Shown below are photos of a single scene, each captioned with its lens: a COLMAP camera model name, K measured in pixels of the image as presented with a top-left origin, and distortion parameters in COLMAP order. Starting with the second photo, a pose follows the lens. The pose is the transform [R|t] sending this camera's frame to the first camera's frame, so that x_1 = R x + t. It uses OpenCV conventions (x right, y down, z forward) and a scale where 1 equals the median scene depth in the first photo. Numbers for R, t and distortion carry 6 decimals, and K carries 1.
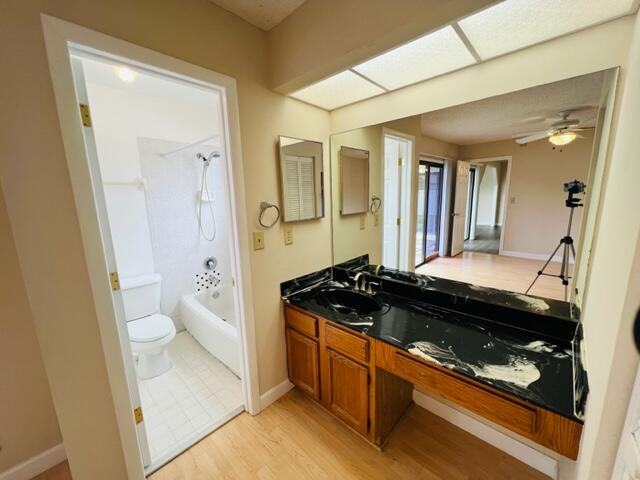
lens RADIAL K [[256.7, 0, 321.1], [0, 256.7, 241.8], [0, 0, 1]] dist [0.001873, -0.000511]
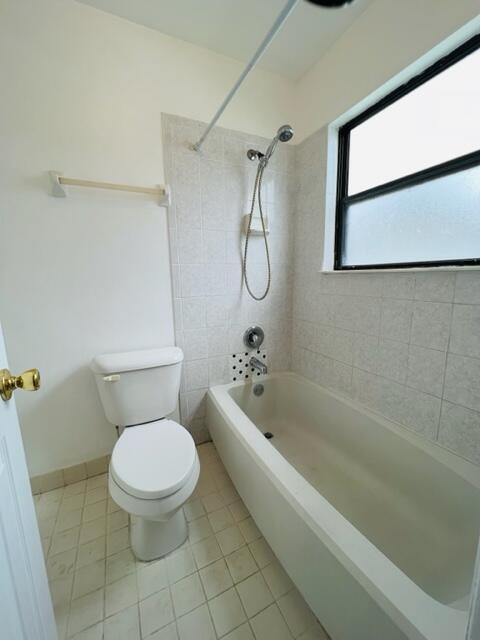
lens RADIAL K [[256.7, 0, 240.1], [0, 256.7, 318.6], [0, 0, 1]] dist [0.001873, -0.000511]
pose [[0.932401, 0.071279, -0.354327, -0.263755], [-0.066177, 0.997456, 0.026513, 0.025892], [0.355316, -0.001272, 0.934745, 0.442178]]
